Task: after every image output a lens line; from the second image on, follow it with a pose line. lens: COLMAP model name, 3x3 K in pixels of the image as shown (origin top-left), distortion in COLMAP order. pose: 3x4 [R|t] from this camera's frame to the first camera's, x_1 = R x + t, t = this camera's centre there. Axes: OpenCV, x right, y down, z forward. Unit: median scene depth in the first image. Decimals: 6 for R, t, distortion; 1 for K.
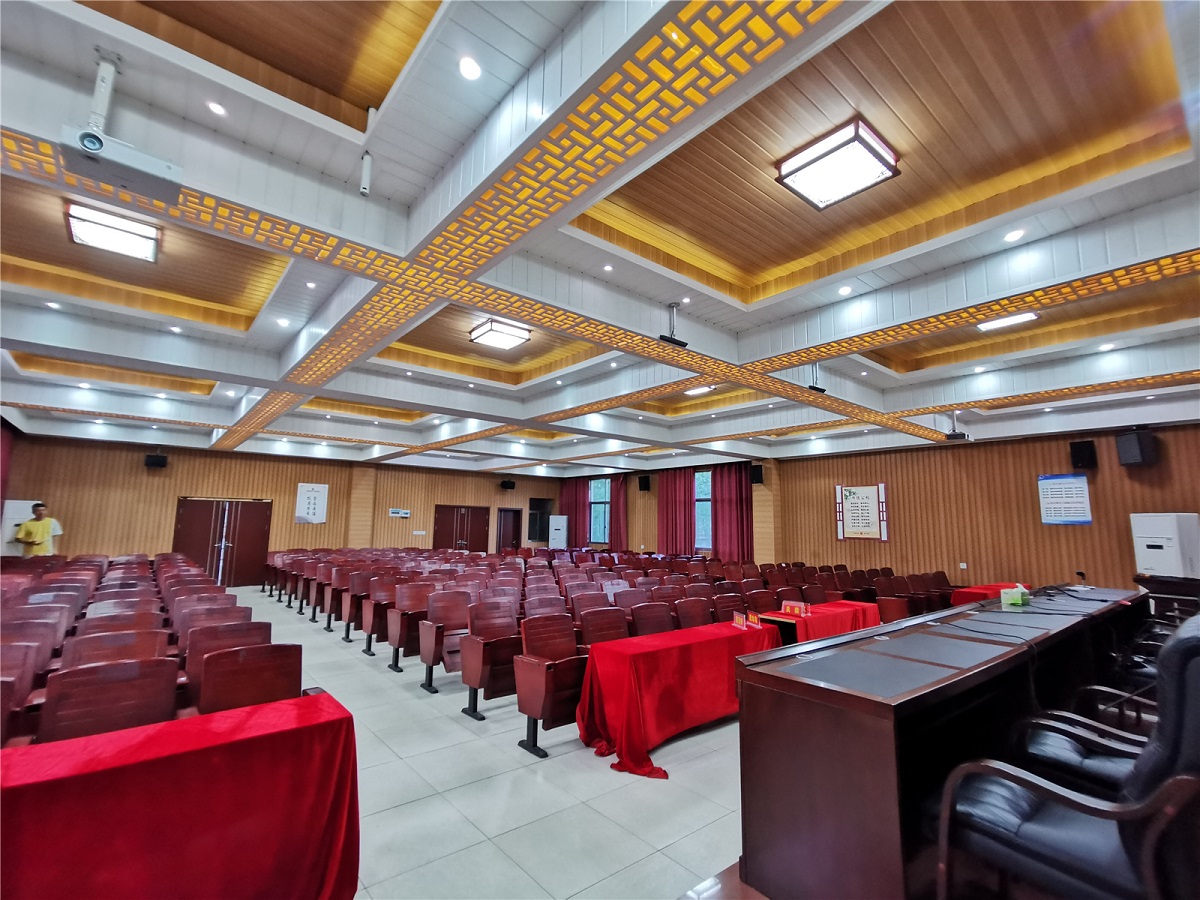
lens RADIAL K [[550.0, 0, 596.7], [0, 550.0, 448.6], [0, 0, 1]] dist [0.003004, 0.002175]
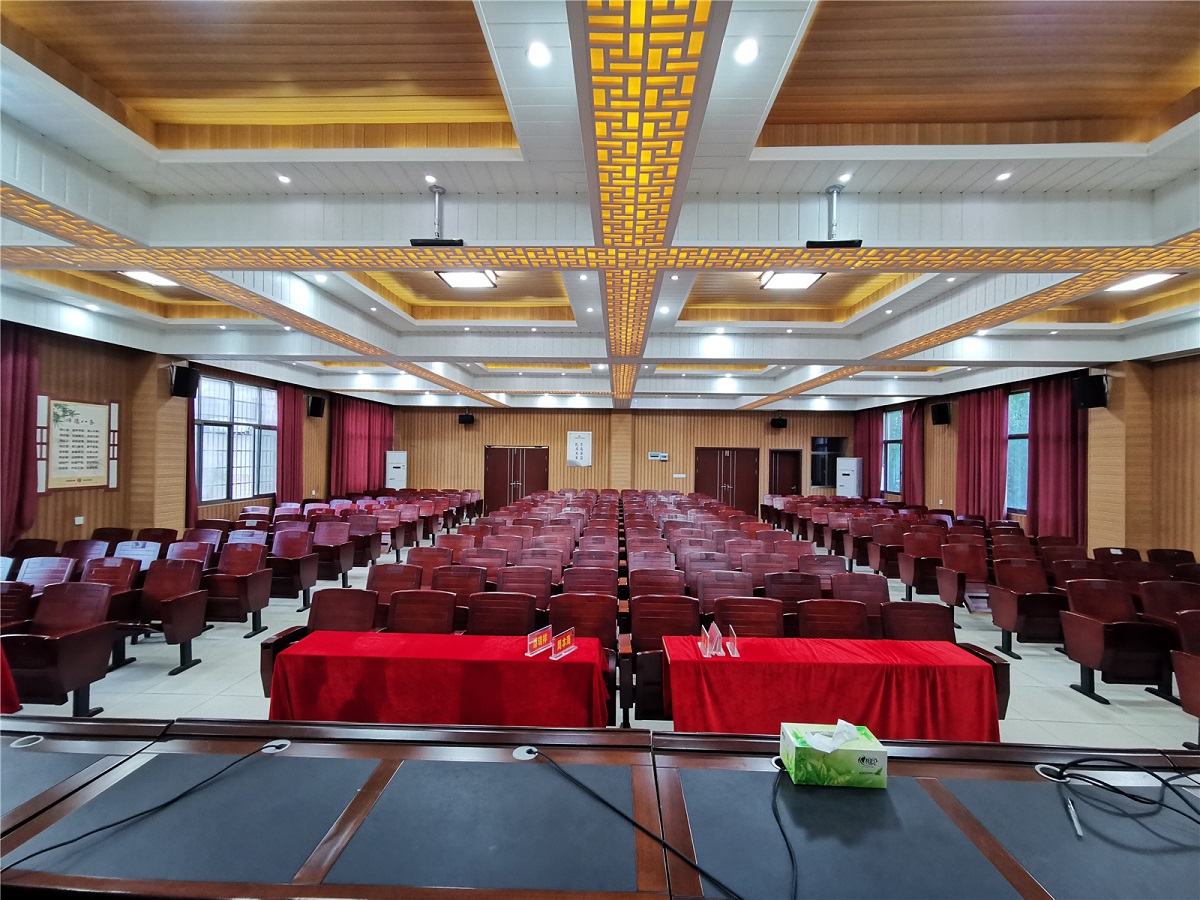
lens RADIAL K [[550.0, 0, 595.5], [0, 550.0, 447.4], [0, 0, 1]] dist [0.003004, 0.002175]
pose [[0.744620, -0.013224, -0.667358, 0.247131], [0.089818, 0.992696, 0.080546, 0.009223], [0.661418, -0.119917, 0.740369, 0.186547]]
